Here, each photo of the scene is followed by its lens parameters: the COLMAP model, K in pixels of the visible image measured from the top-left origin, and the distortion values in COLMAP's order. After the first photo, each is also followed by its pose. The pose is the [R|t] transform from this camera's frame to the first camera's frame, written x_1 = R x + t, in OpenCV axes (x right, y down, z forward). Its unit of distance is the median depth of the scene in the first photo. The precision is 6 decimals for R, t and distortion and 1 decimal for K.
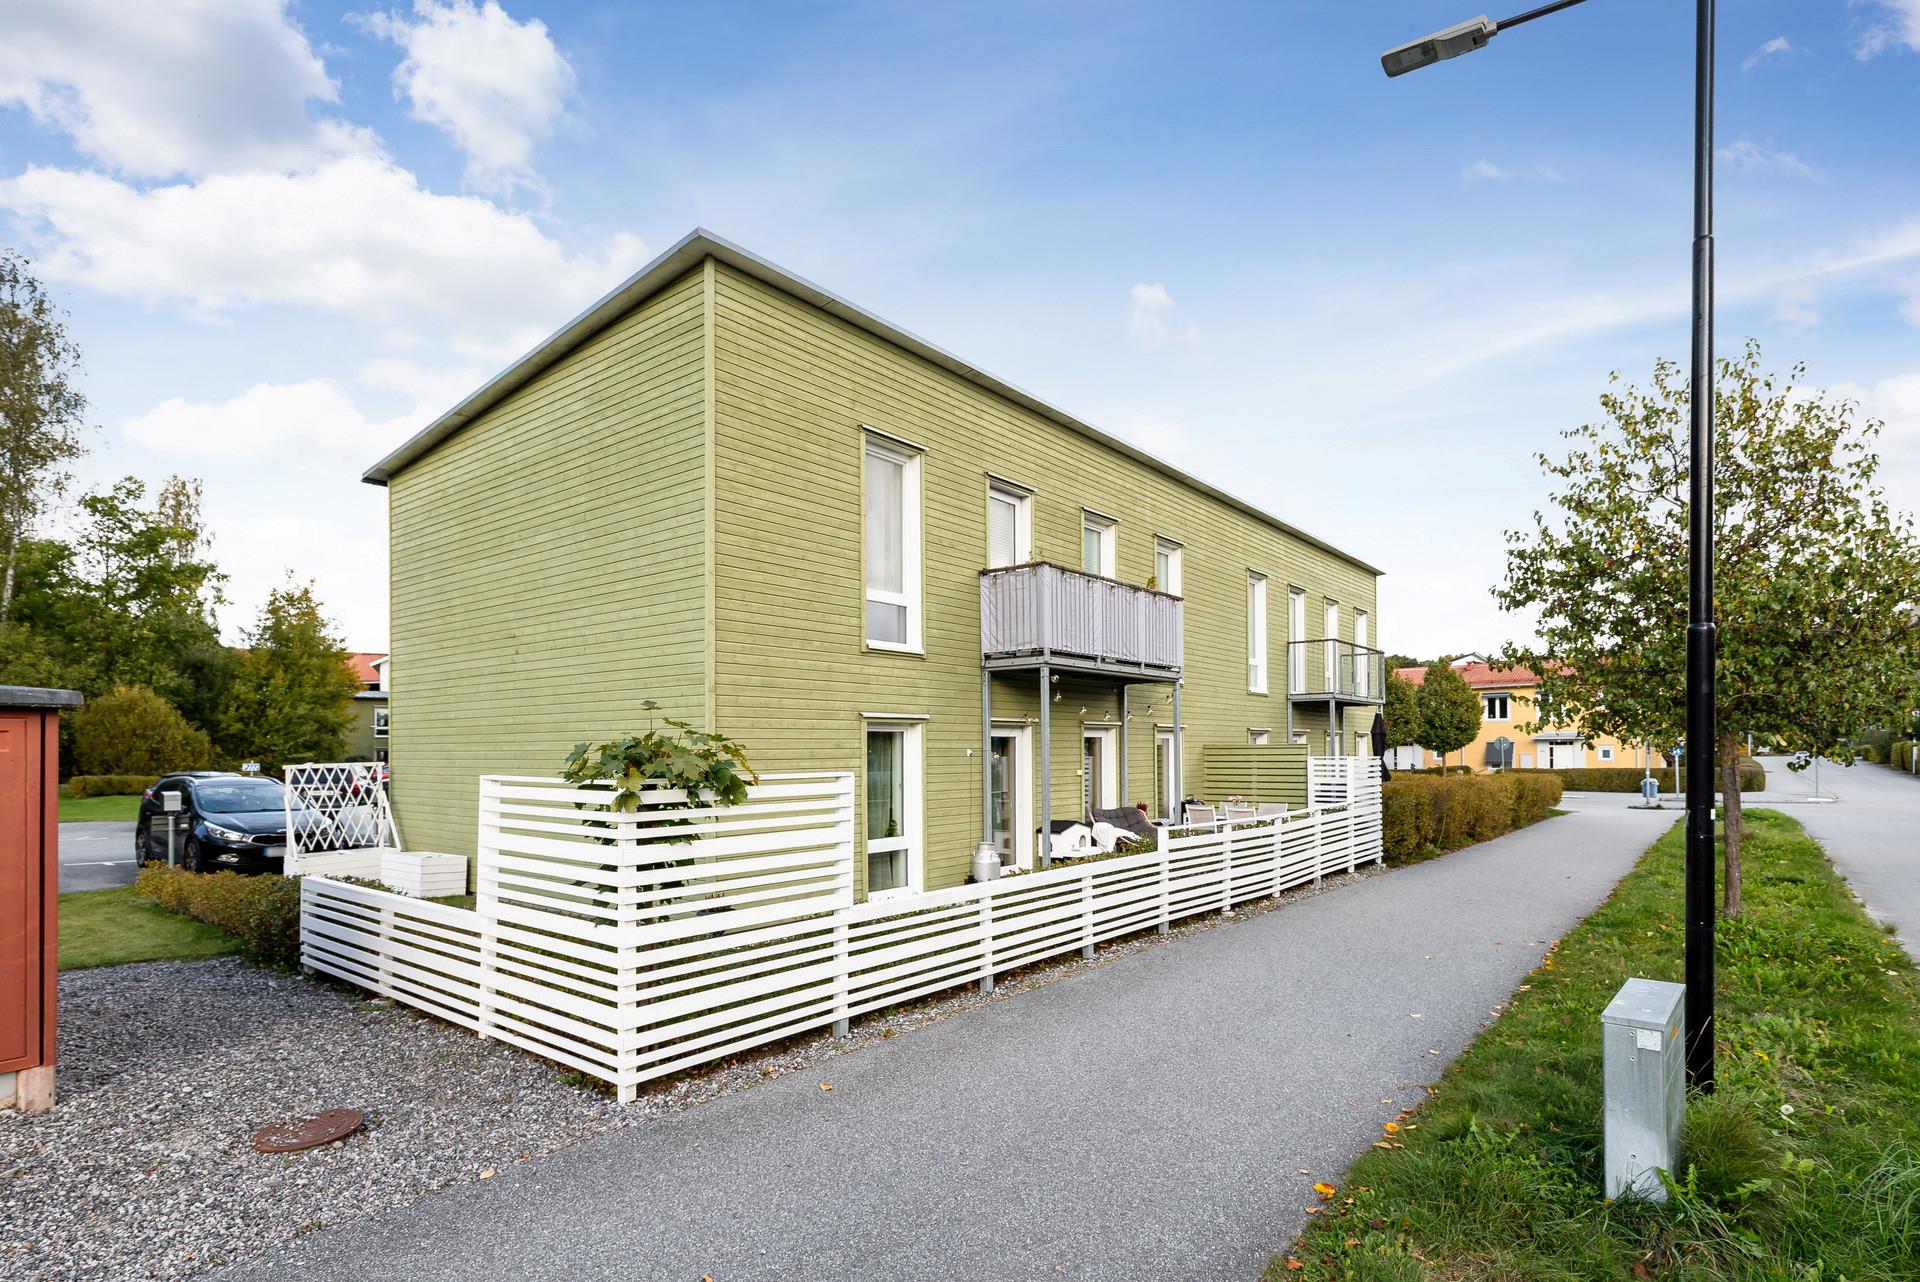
lens RADIAL K [[946.9, 0, 1005.5], [0, 946.9, 732.4], [0, 0, 1]] dist [-0.007829, 0.005126]
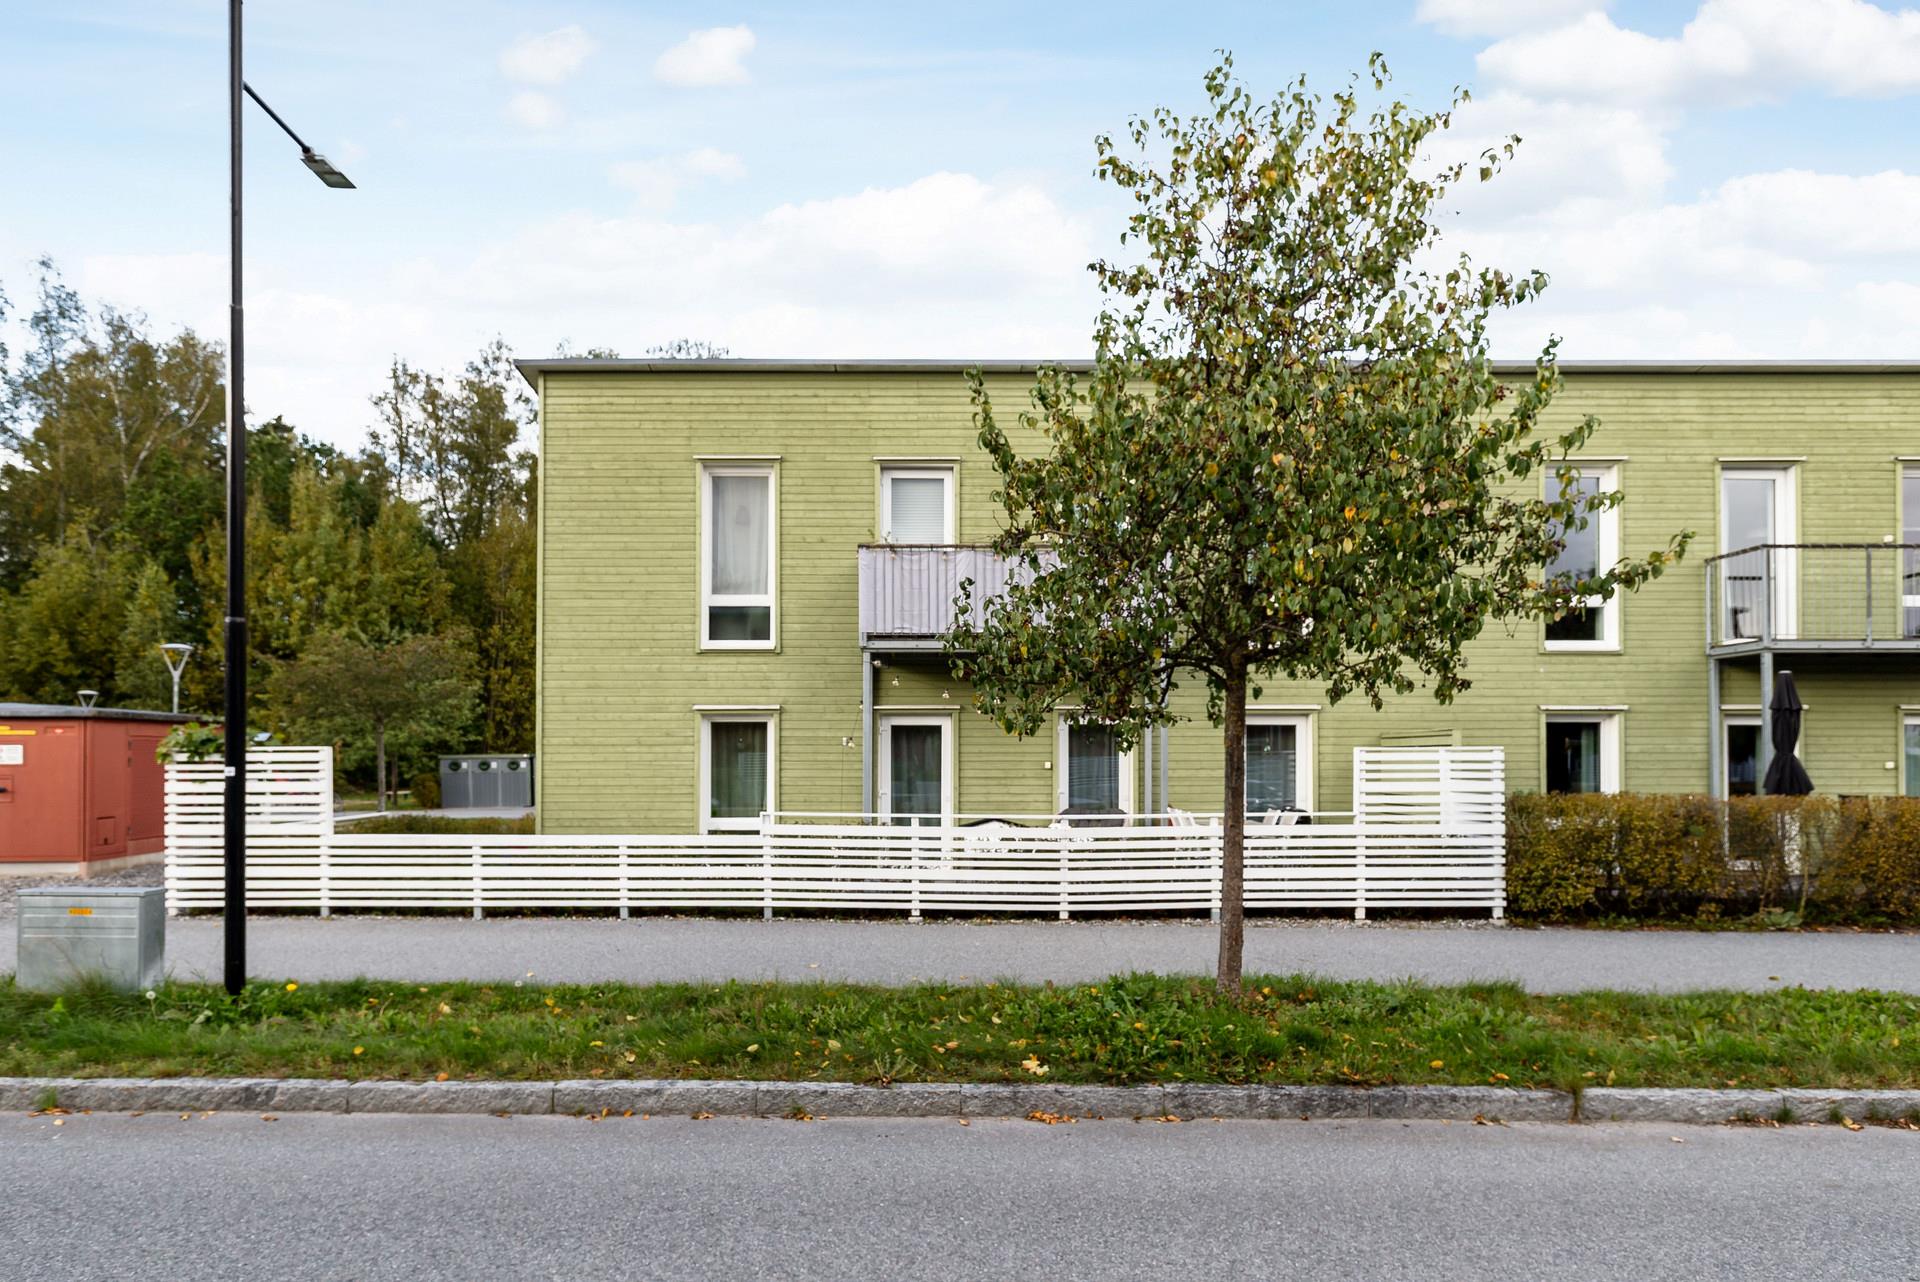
lens RADIAL K [[1177.0, 0, 966.1], [0, 1177.0, 722.4], [0, 0, 1]] dist [-0.009062, 0.003651]
pose [[0.622715, -0.020830, -0.782171, 1.055795], [0.011955, 0.999782, -0.017107, 0.025229], [0.782357, 0.001302, 0.622828, 0.330804]]
